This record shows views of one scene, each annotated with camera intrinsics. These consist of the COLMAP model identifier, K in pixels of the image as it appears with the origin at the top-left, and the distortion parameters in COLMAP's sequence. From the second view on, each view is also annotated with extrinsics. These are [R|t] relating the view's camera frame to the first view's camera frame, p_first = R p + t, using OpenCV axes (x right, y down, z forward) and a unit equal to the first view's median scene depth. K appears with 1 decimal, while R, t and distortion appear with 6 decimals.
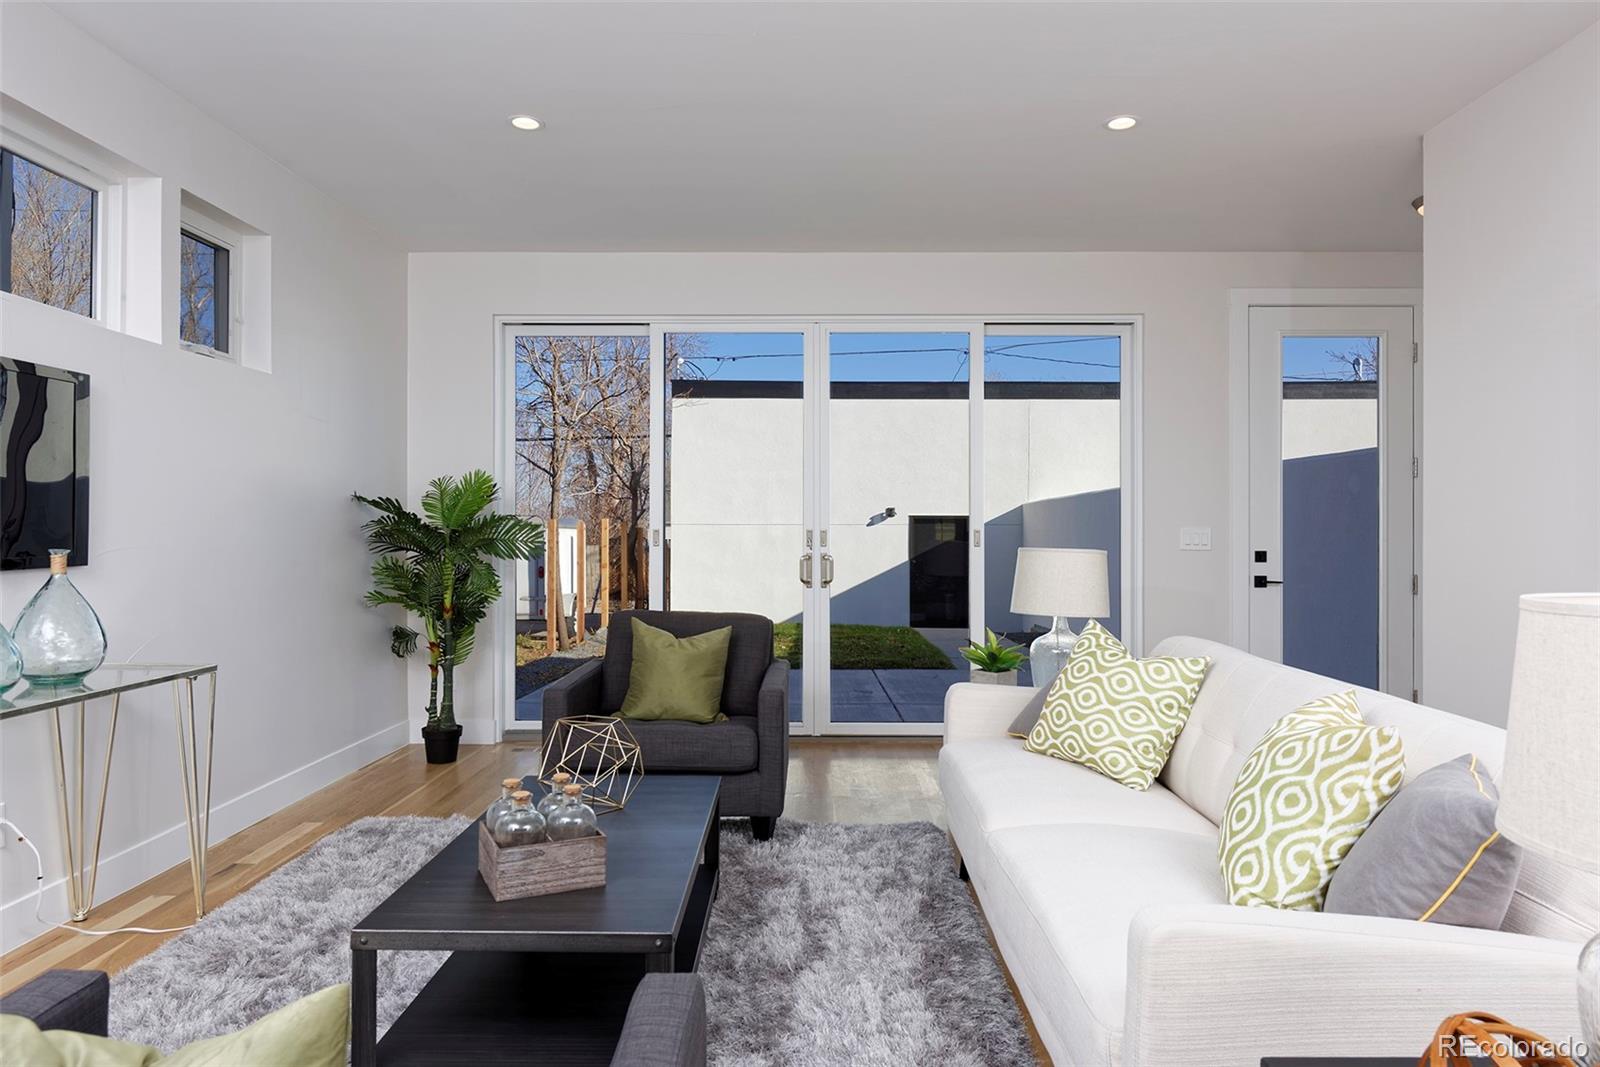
lens RADIAL K [[967.3, 0, 800.0], [0, 967.3, 533.5], [0, 0, 1]] dist [0.000549, -0.000253]
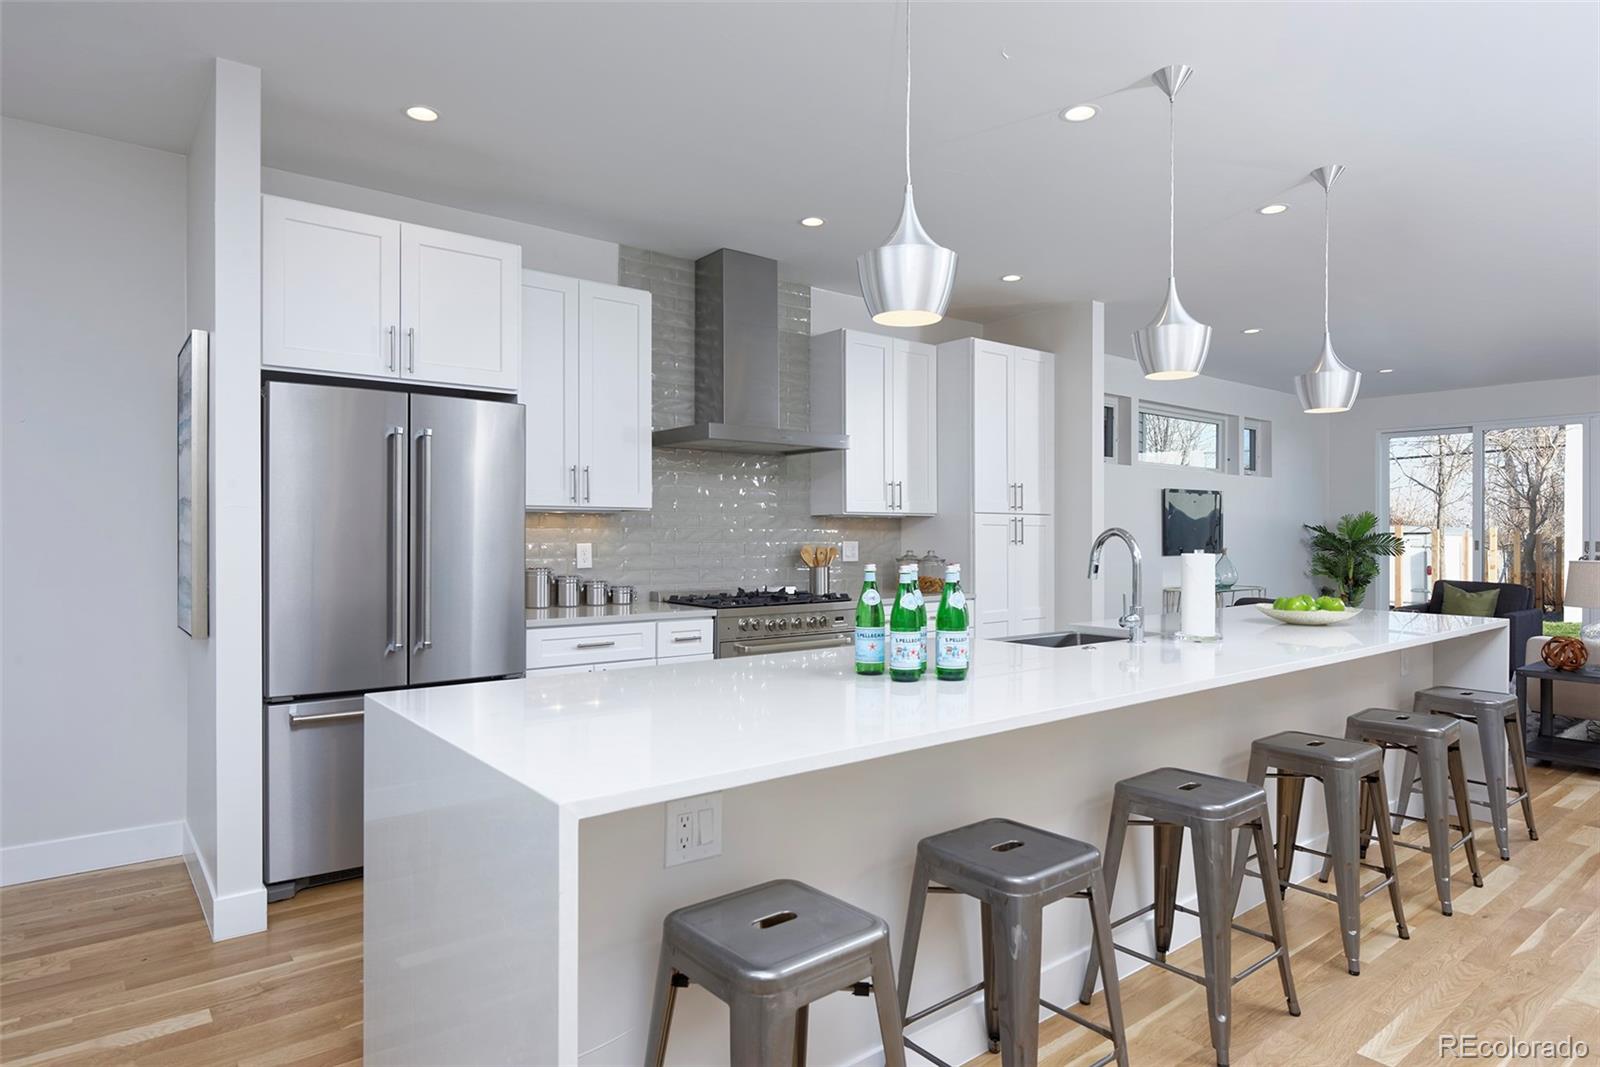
lens RADIAL K [[922.3, 0, 800.0], [0, 922.3, 533.5], [0, 0, 1]] dist [-0.003338, -0.000624]
pose [[0.633626, -0.001730, -0.773637, 0.412132], [-0.001175, 0.999994, -0.003198, -0.011270], [0.773638, 0.002936, 0.633620, -1.153049]]
